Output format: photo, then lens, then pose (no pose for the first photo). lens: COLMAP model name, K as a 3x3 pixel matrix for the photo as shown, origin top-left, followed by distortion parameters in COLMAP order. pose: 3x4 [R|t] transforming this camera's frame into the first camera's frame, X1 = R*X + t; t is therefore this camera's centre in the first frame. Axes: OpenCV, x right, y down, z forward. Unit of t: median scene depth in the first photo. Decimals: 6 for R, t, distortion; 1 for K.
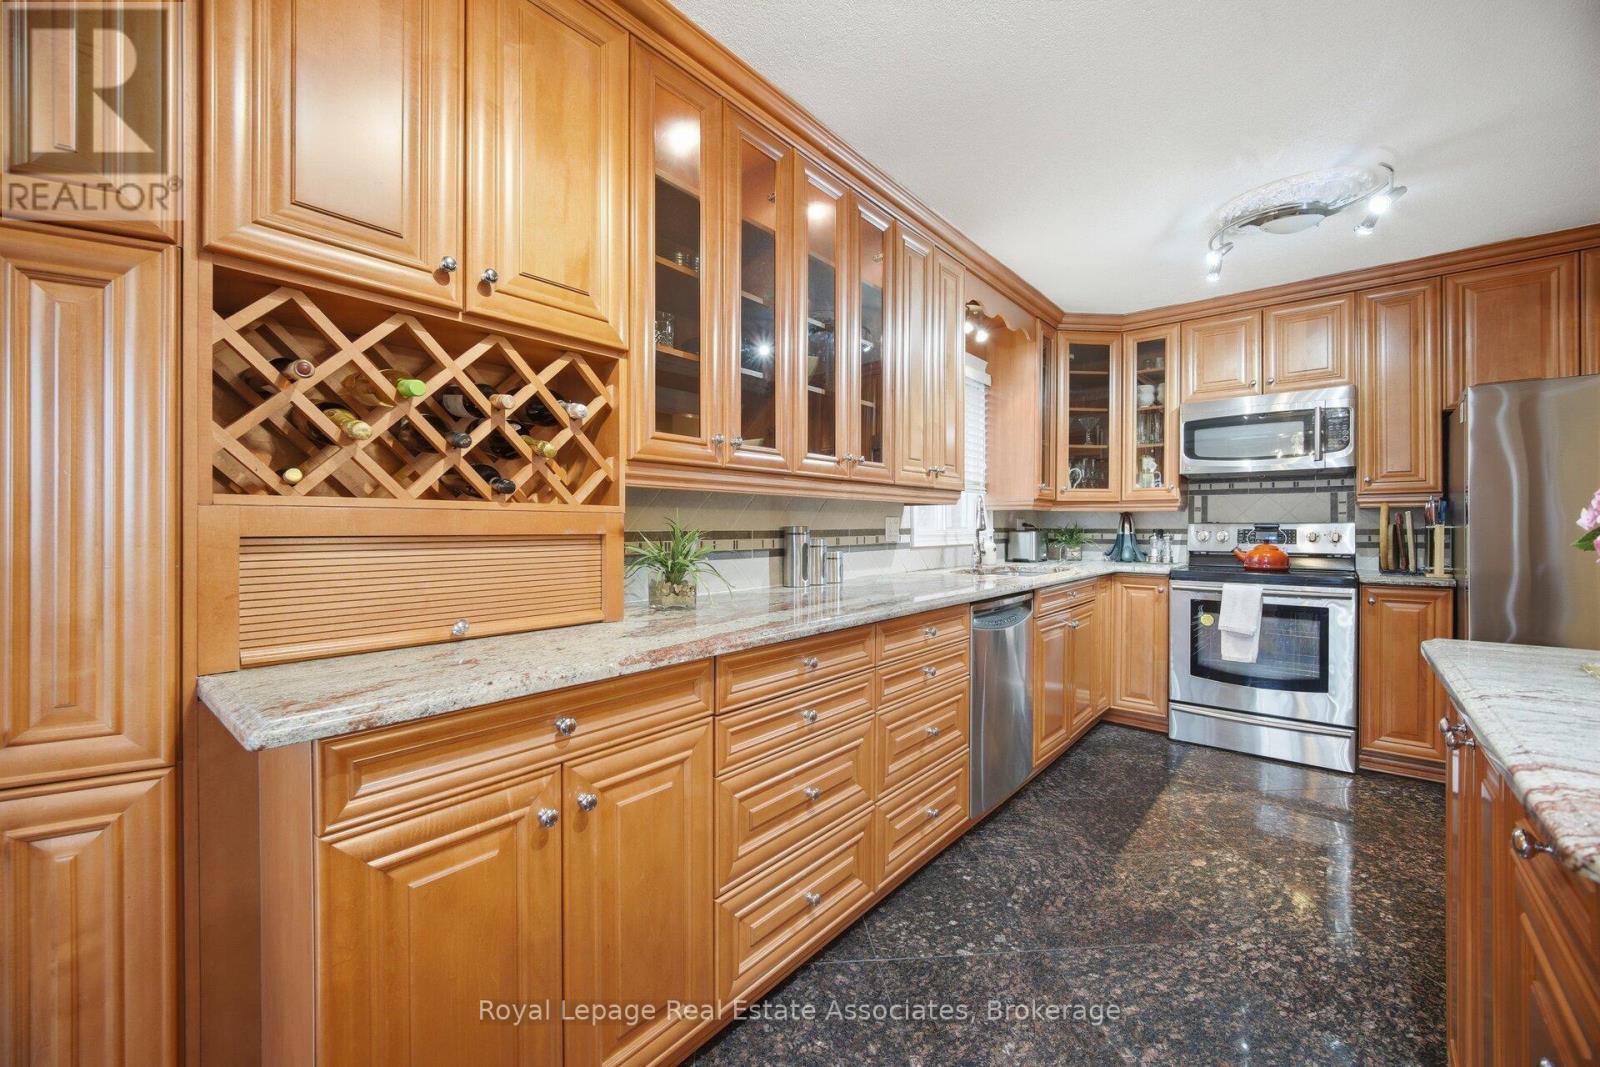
lens RADIAL K [[644.9, 0, 793.7], [0, 644.9, 525.6], [0, 0, 1]] dist [-0.002398, 0.000677]
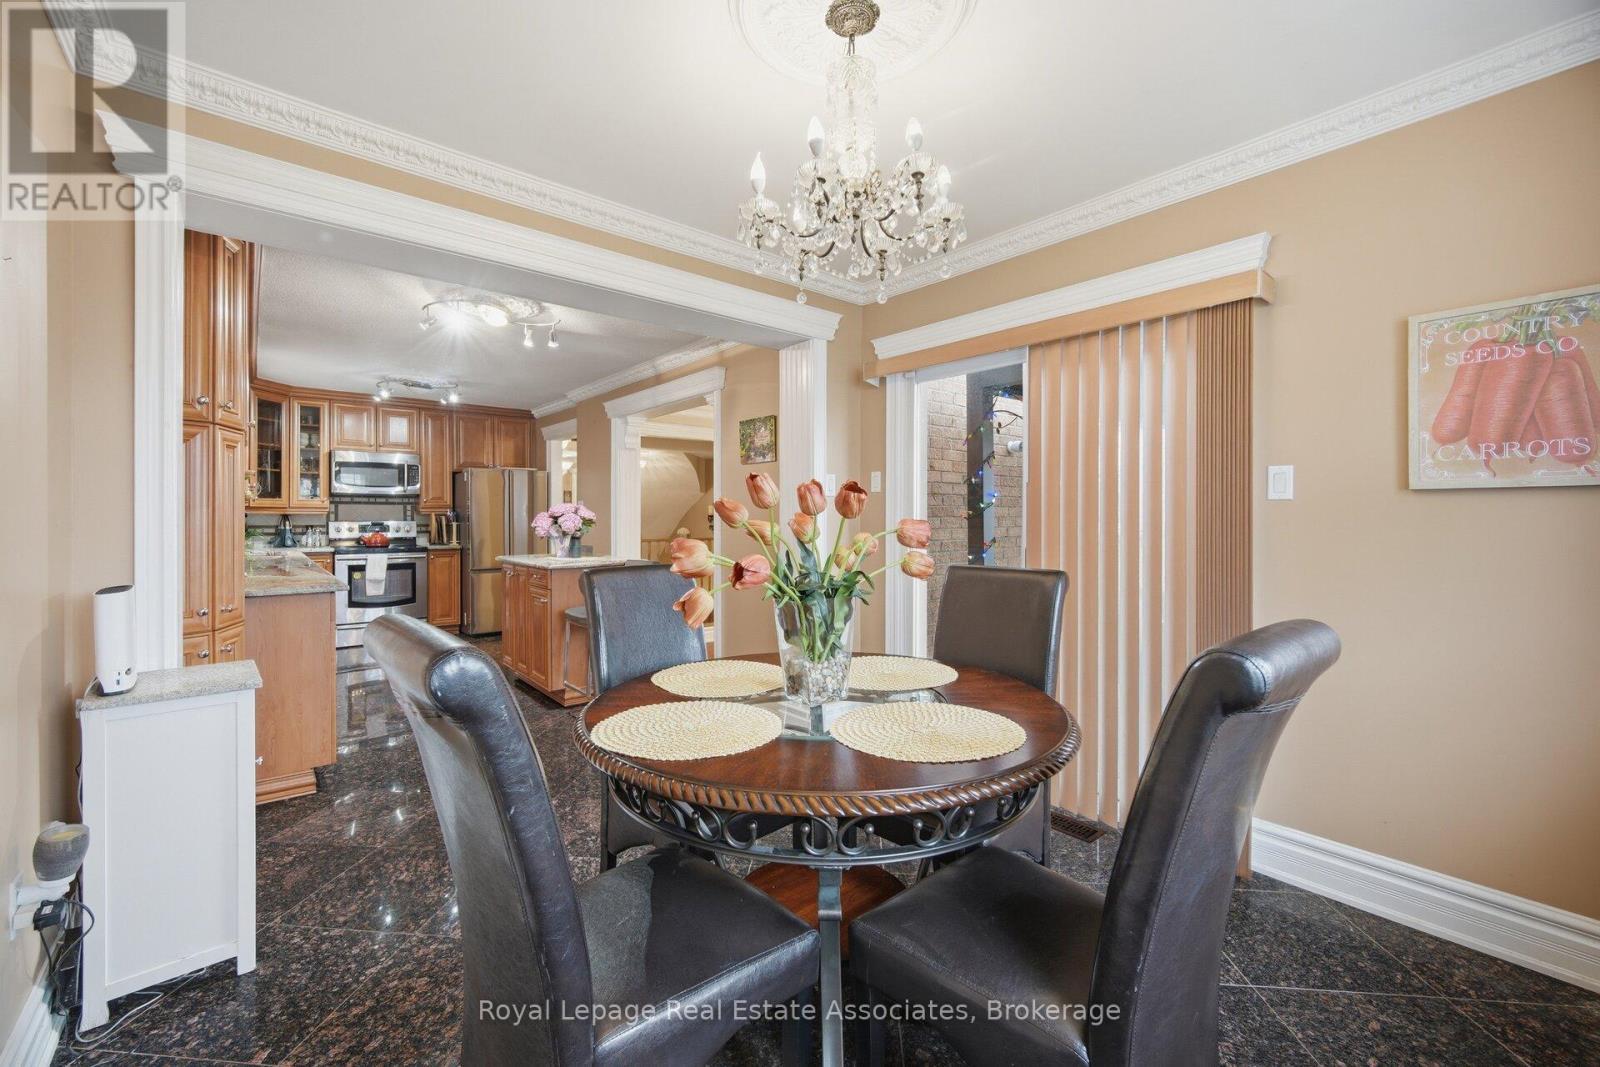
lens RADIAL K [[644.9, 0, 794.6], [0, 644.9, 522.6], [0, 0, 1]] dist [-0.002398, 0.000677]
pose [[0.157499, -0.006765, 0.987496, -0.890379], [-0.001657, 0.999973, 0.007115, -0.015470], [-0.987518, -0.002756, 0.157484, -0.461539]]
